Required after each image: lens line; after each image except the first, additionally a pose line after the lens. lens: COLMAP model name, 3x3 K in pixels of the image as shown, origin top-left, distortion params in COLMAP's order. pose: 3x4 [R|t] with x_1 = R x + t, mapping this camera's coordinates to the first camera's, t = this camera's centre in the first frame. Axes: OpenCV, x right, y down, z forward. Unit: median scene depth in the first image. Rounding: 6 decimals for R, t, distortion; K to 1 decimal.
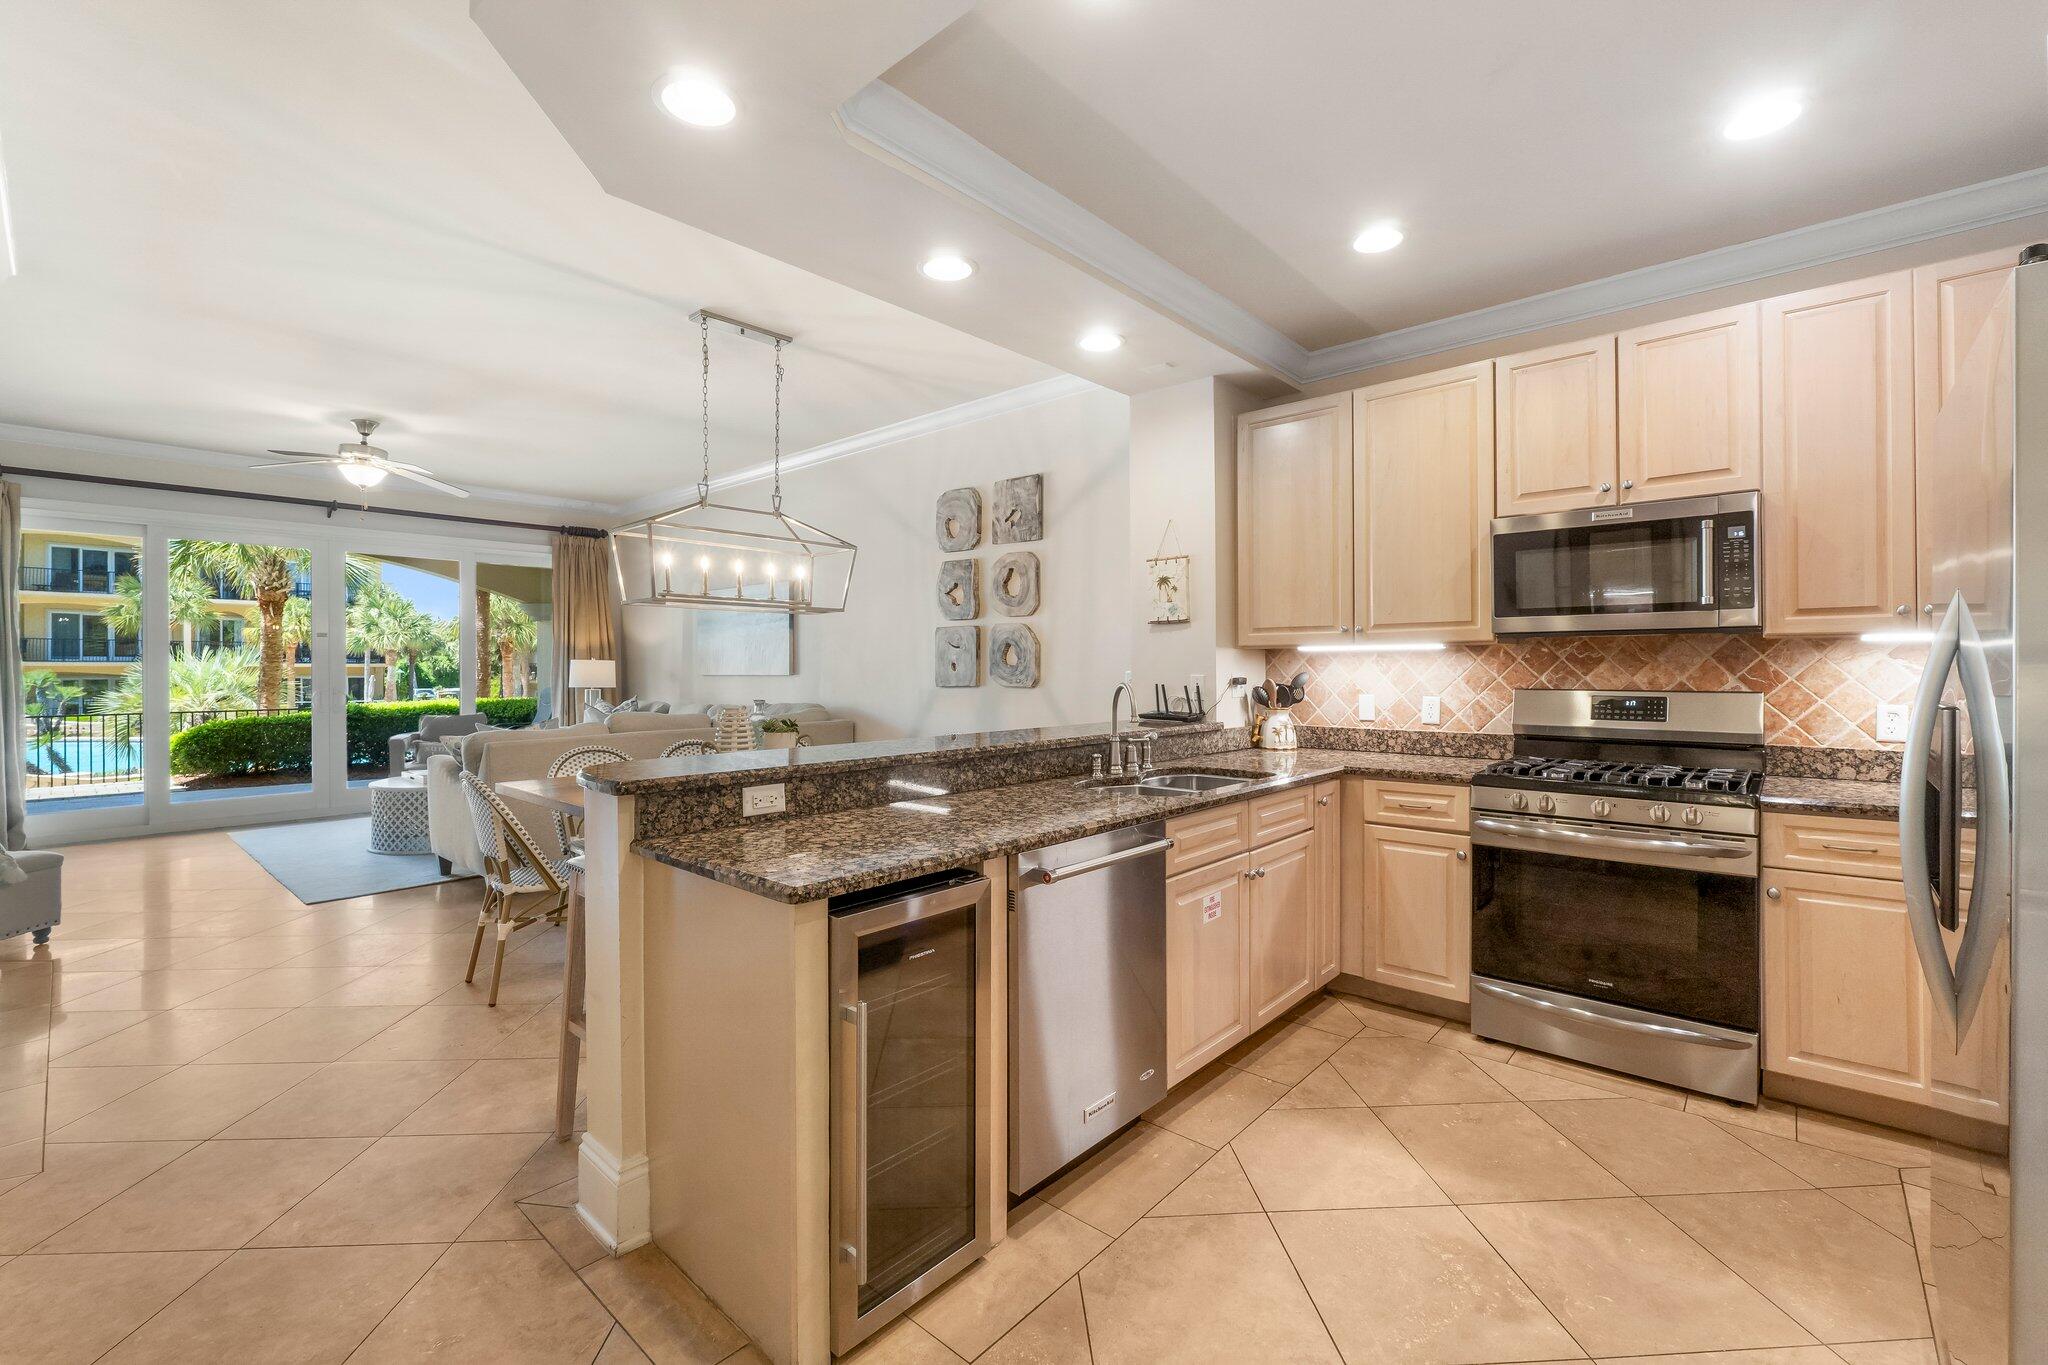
lens RADIAL K [[866.4, 0, 1019.0], [0, 866.4, 671.1], [0, 0, 1]] dist [-0.007990, 0.000681]
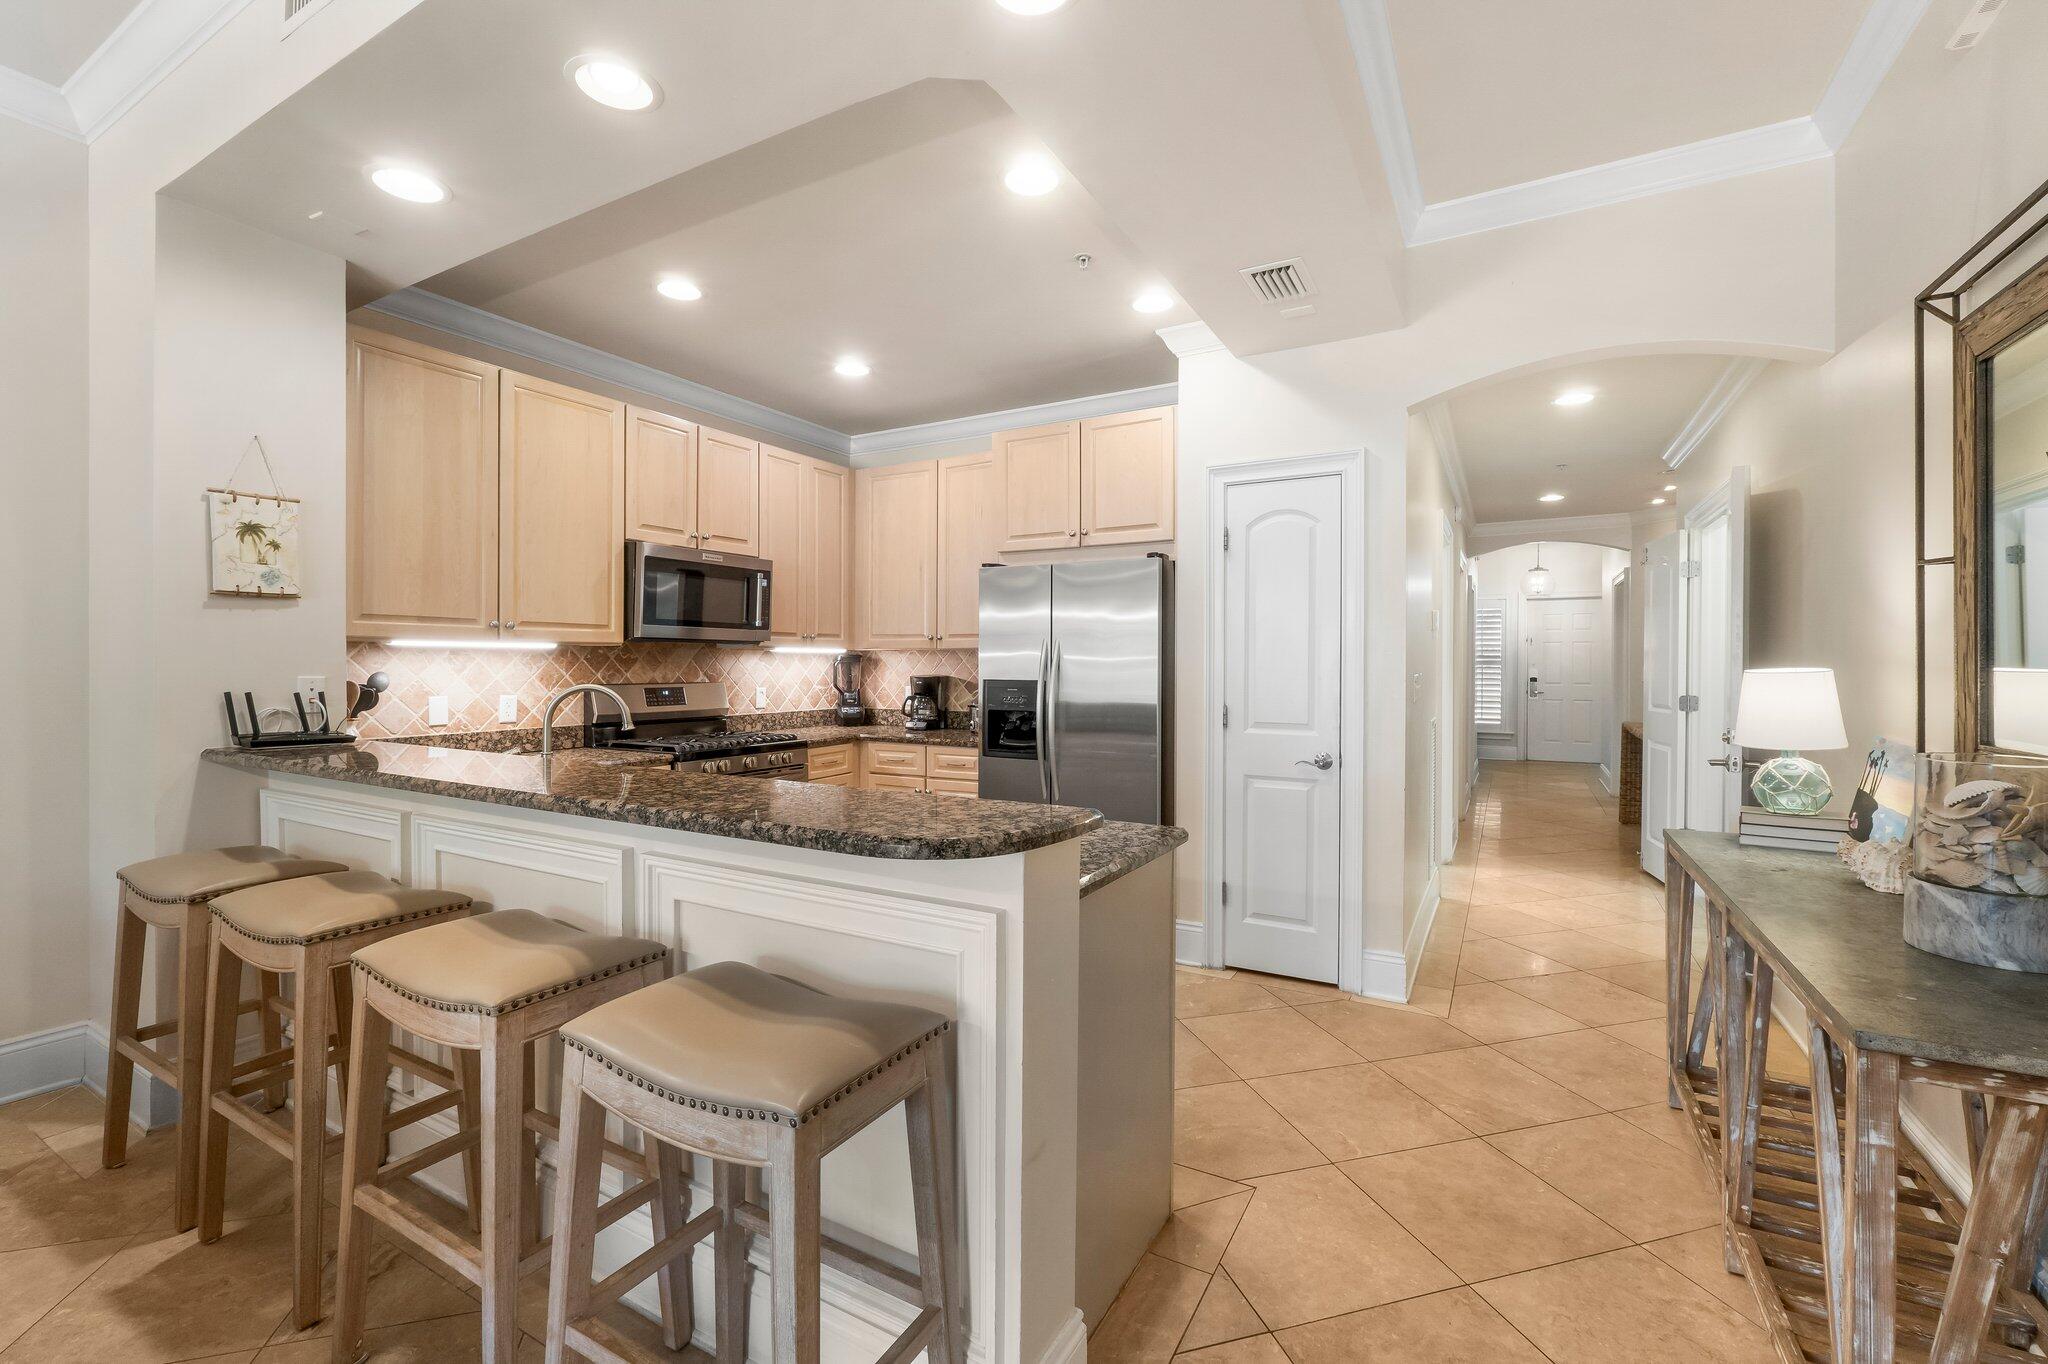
lens RADIAL K [[866.4, 0, 1027.0], [0, 866.4, 670.2], [0, 0, 1]] dist [-0.007990, 0.000681]
pose [[-0.219602, -0.005401, 0.975575, -0.683523], [0.000228, 0.999984, 0.005588, -0.005178], [-0.975590, 0.001449, -0.219597, 0.694070]]
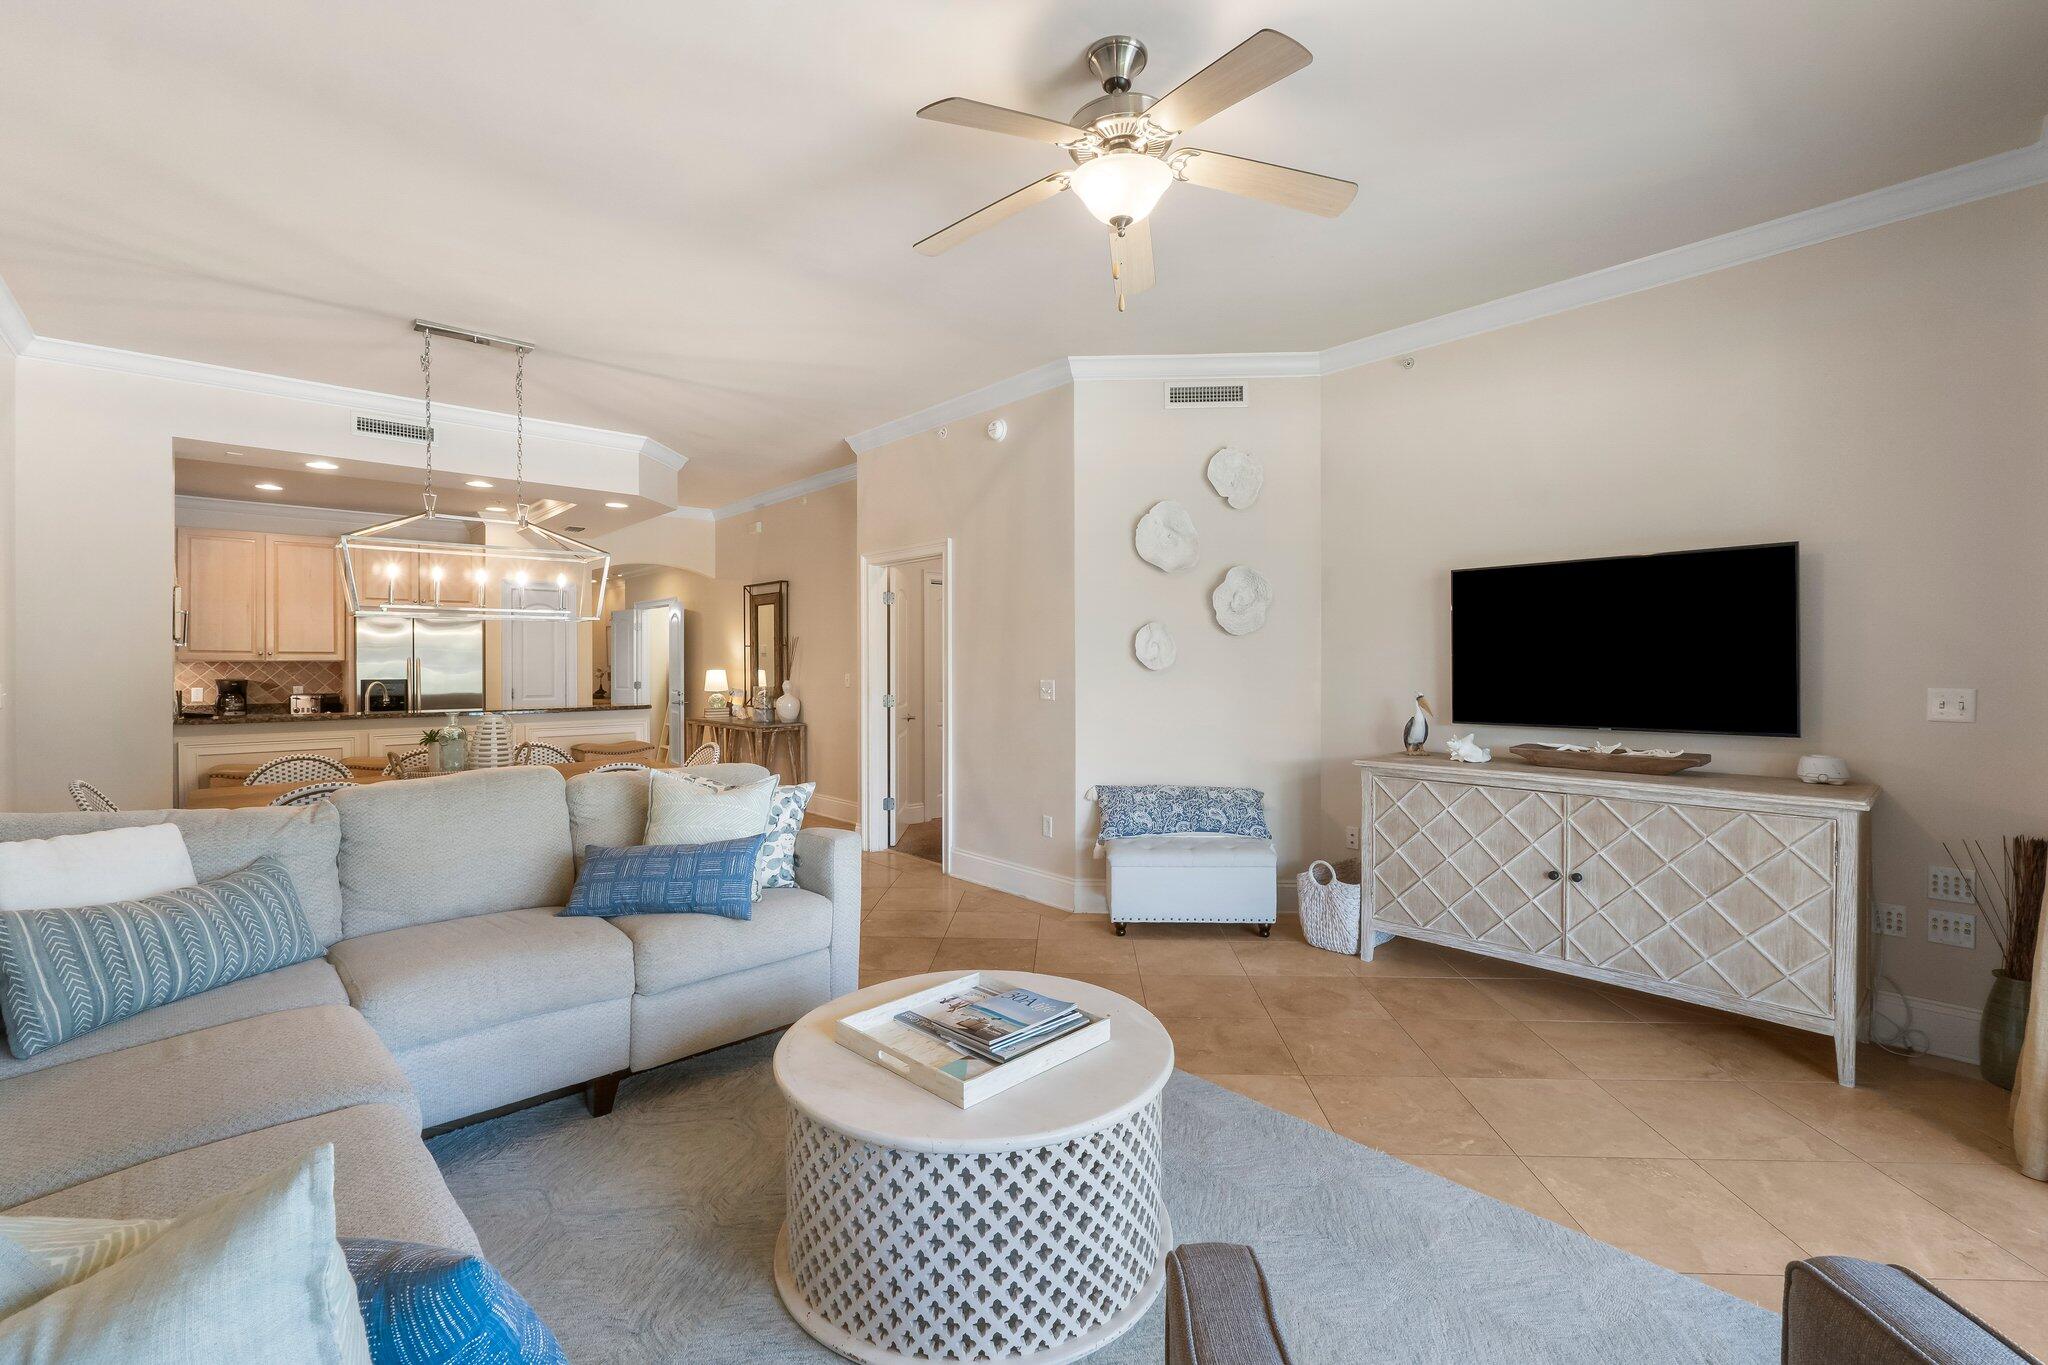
lens RADIAL K [[884.7, 0, 1021.1], [0, 884.7, 669.5], [0, 0, 1]] dist [0.003573, 0.000243]
pose [[-0.995268, 0.001936, 0.097150, -1.322028], [0.002827, 0.999955, 0.009035, -0.026672], [-0.097128, 0.009267, -0.995229, 2.515412]]
